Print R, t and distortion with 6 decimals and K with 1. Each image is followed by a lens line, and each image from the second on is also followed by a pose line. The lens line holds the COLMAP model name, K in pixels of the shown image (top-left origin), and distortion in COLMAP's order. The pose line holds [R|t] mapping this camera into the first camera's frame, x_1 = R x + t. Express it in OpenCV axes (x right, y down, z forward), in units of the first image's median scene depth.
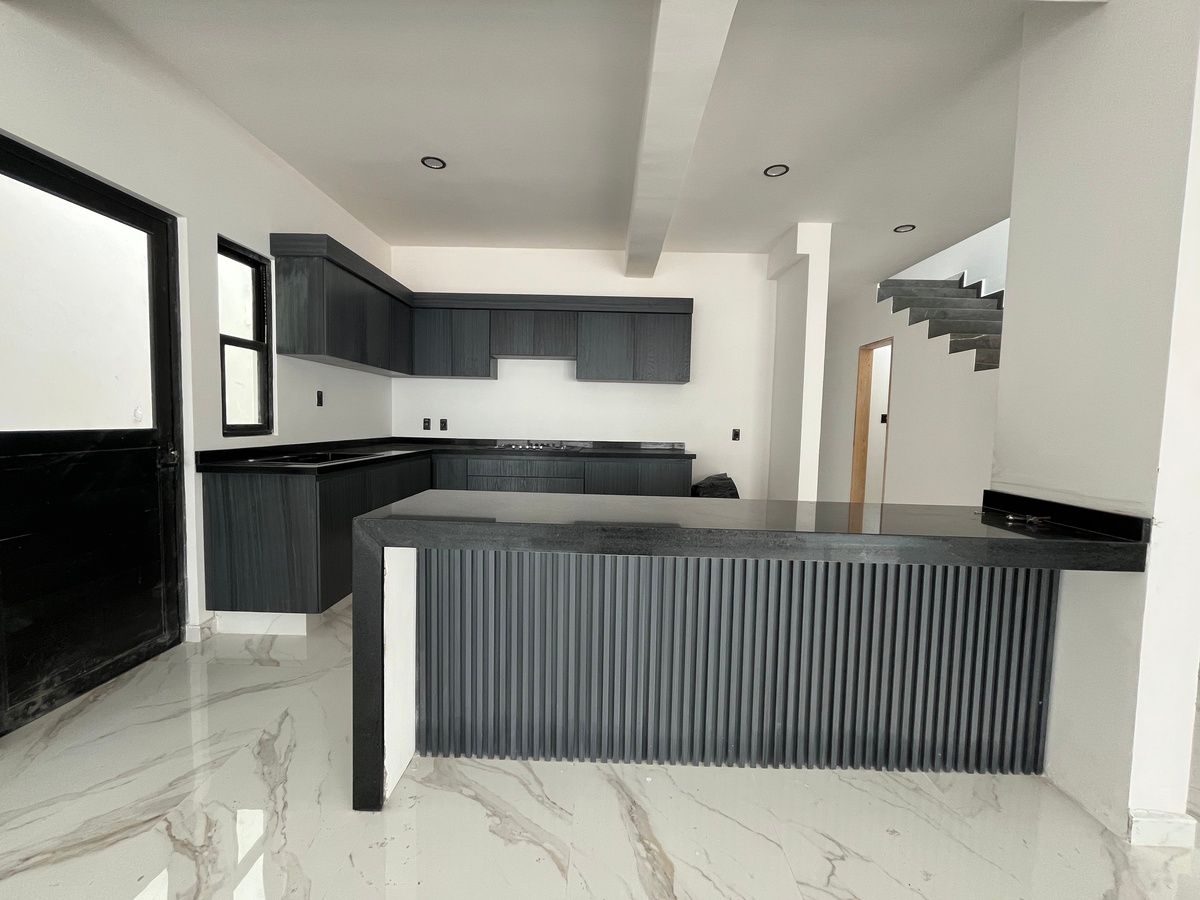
lens RADIAL K [[488.5, 0, 599.4], [0, 488.5, 451.8], [0, 0, 1]] dist [-0.004733, 0.001070]
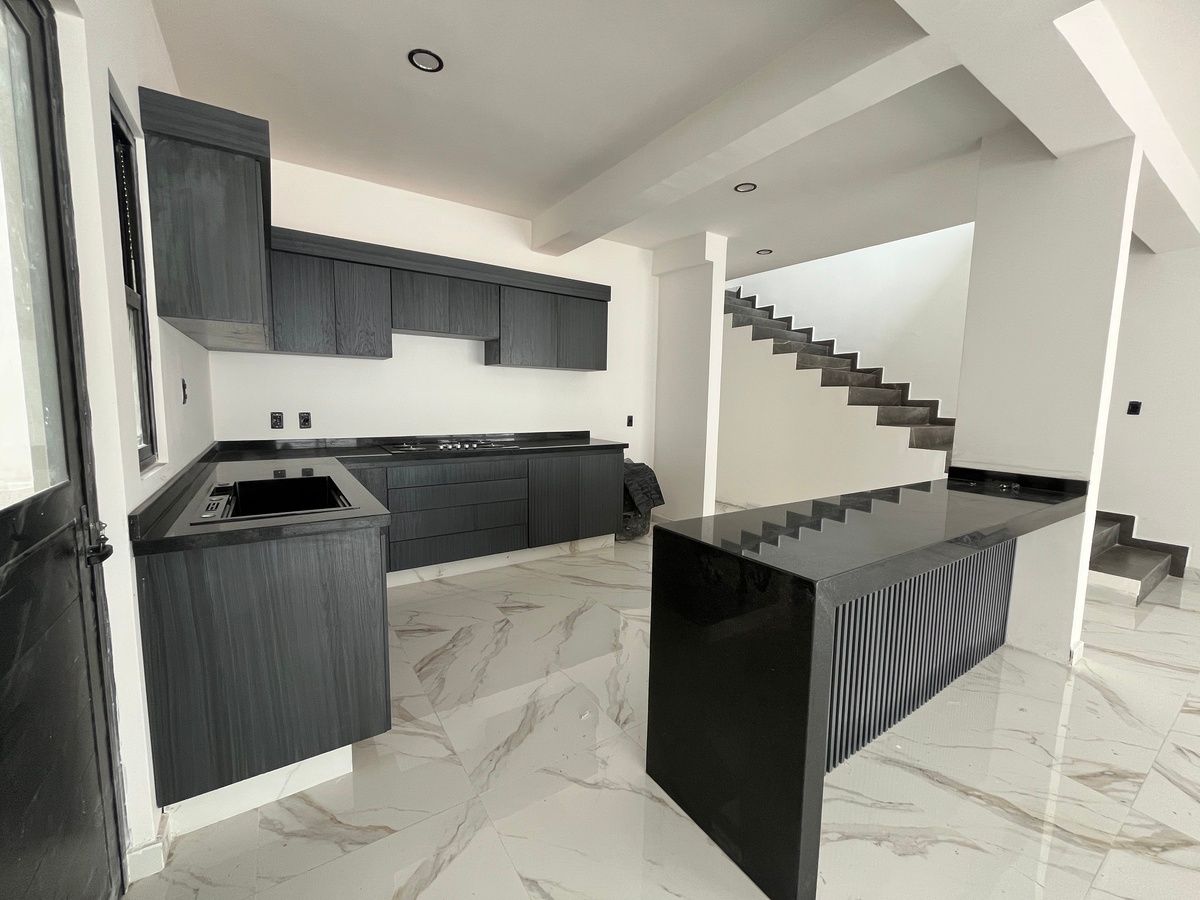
lens RADIAL K [[488.5, 0, 599.7], [0, 488.5, 451.7], [0, 0, 1]] dist [-0.004733, 0.001070]
pose [[0.821051, -0.069253, 0.566638, -0.575852], [0.036210, 0.996933, 0.069375, -0.067739], [-0.569705, -0.036443, 0.821041, 0.257642]]
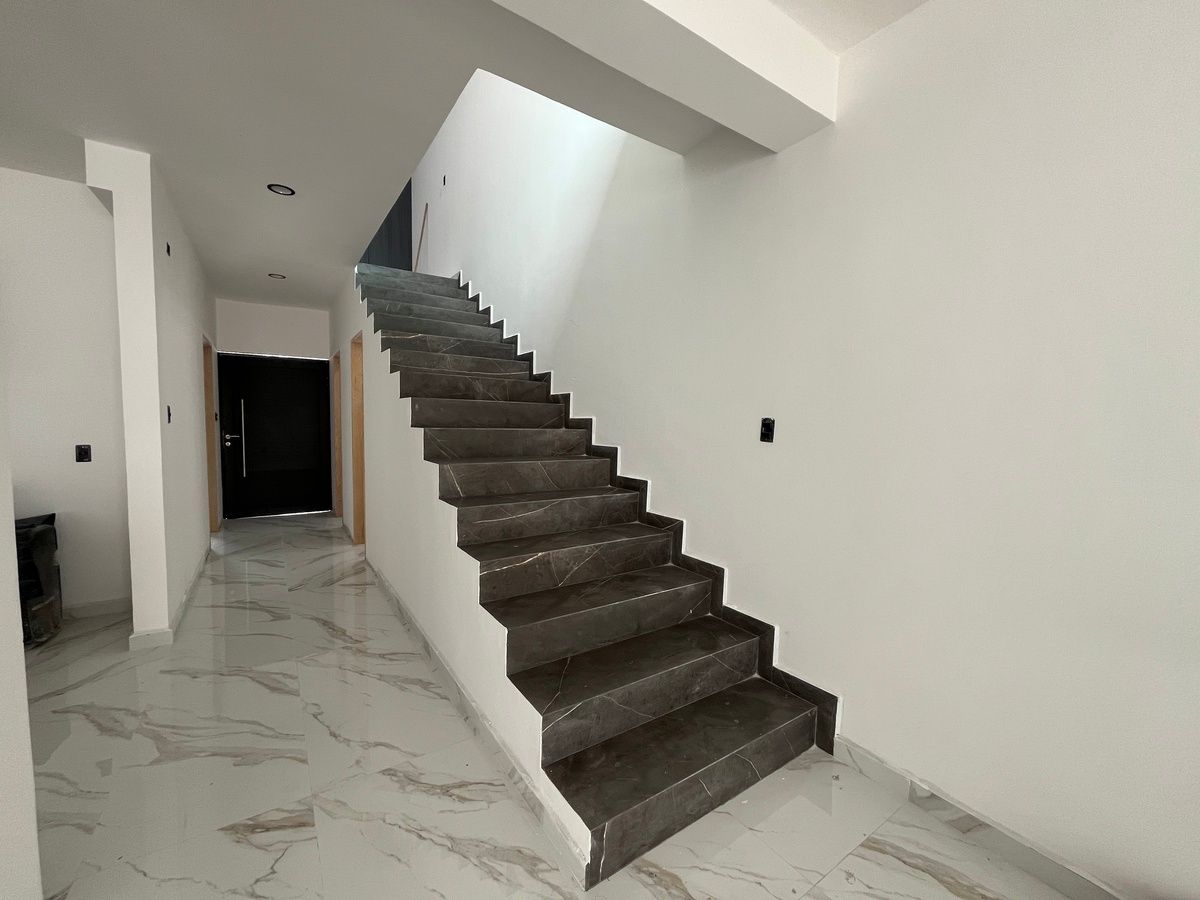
lens RADIAL K [[488.5, 0, 600.8], [0, 488.5, 450.9], [0, 0, 1]] dist [-0.004733, 0.001070]
pose [[0.815424, -0.048305, 0.576845, 0.724847], [0.041349, 0.998827, 0.025190, -0.039837], [-0.577385, 0.003312, 0.816465, 0.063836]]
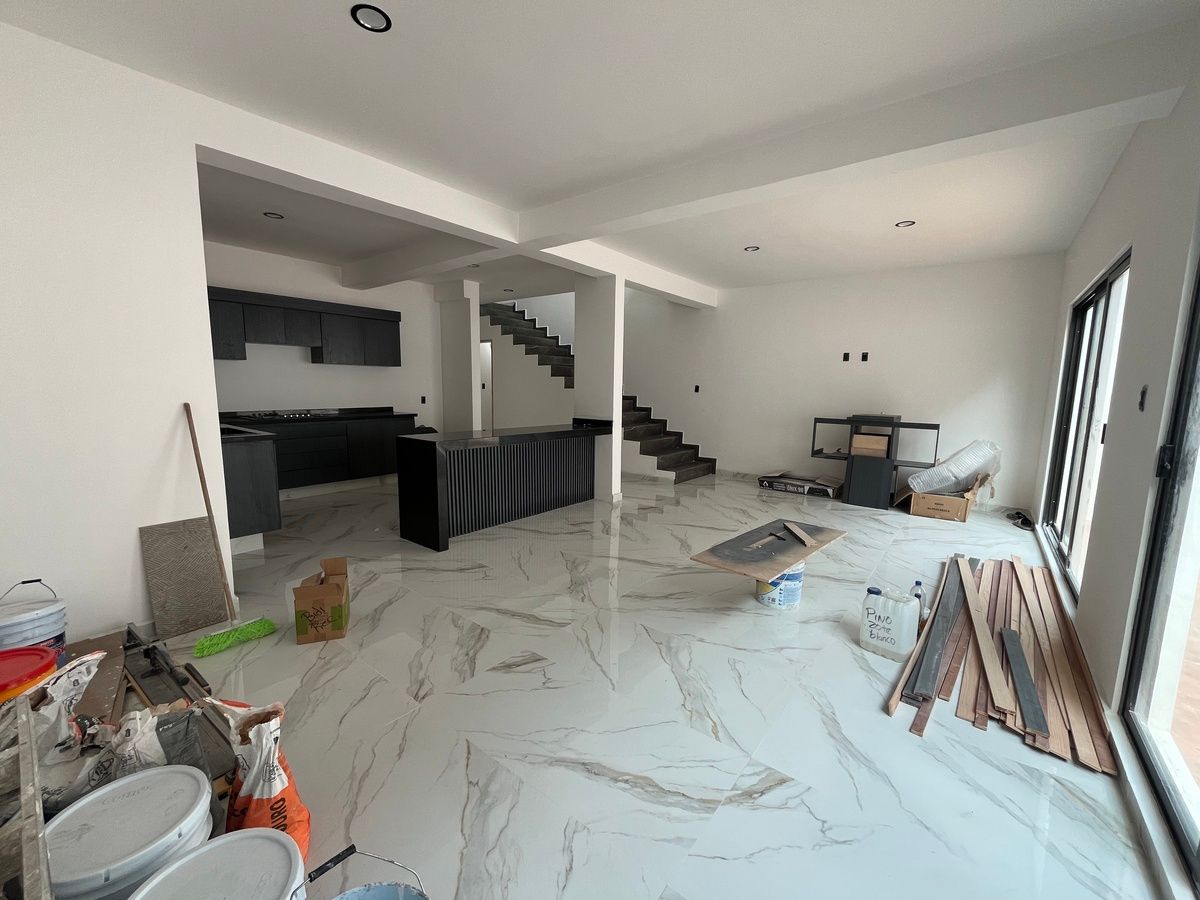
lens RADIAL K [[488.5, 0, 602.5], [0, 488.5, 451.2], [0, 0, 1]] dist [-0.004733, 0.001070]
pose [[0.602030, -0.120368, 0.789349, -0.962945], [0.049147, 0.992284, 0.113829, -0.033331], [-0.796959, -0.029734, 0.603300, -0.621665]]
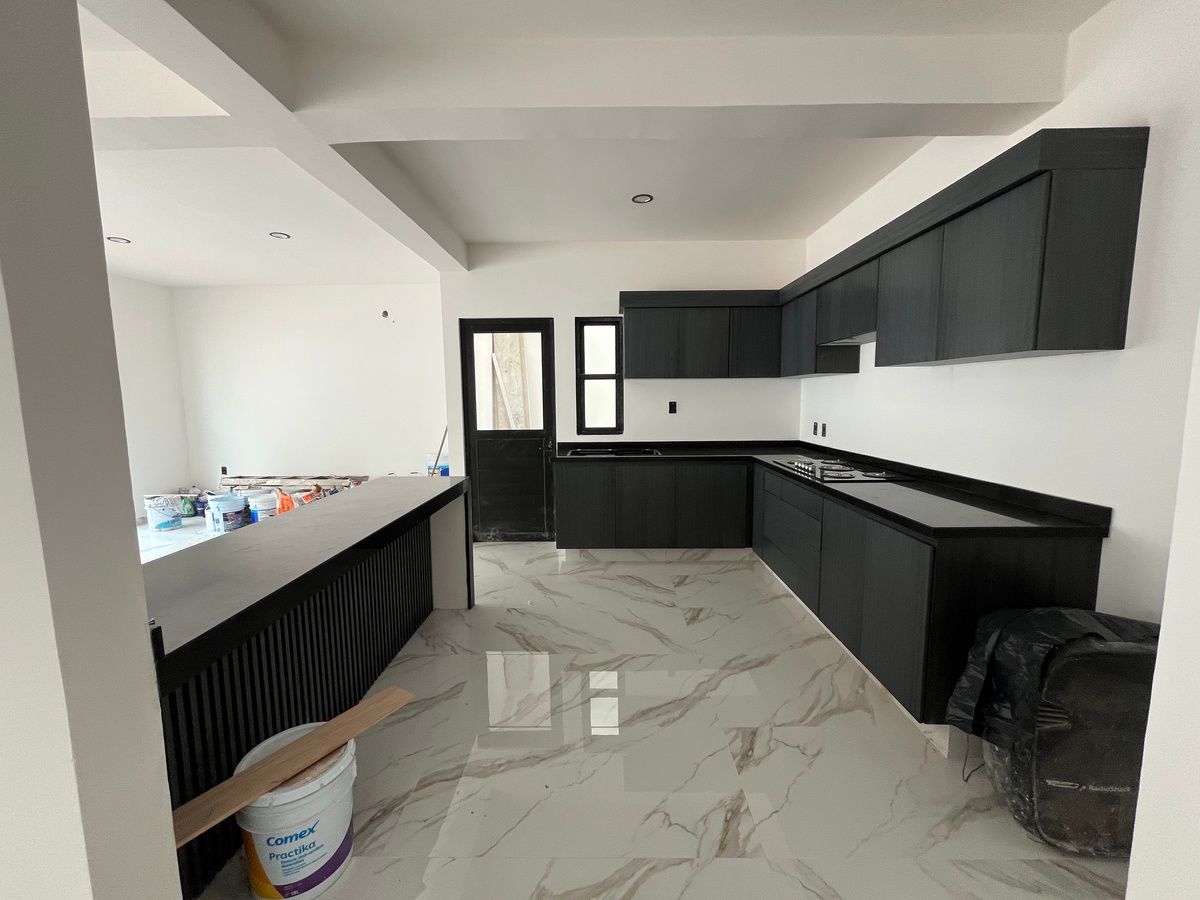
lens RADIAL K [[488.5, 0, 598.8], [0, 488.5, 452.0], [0, 0, 1]] dist [-0.004733, 0.001070]
pose [[-0.000401, 0.088715, -0.996057, 0.831123], [-0.054745, 0.994561, 0.088604, -0.111169], [0.998500, 0.054564, 0.004458, 0.933003]]
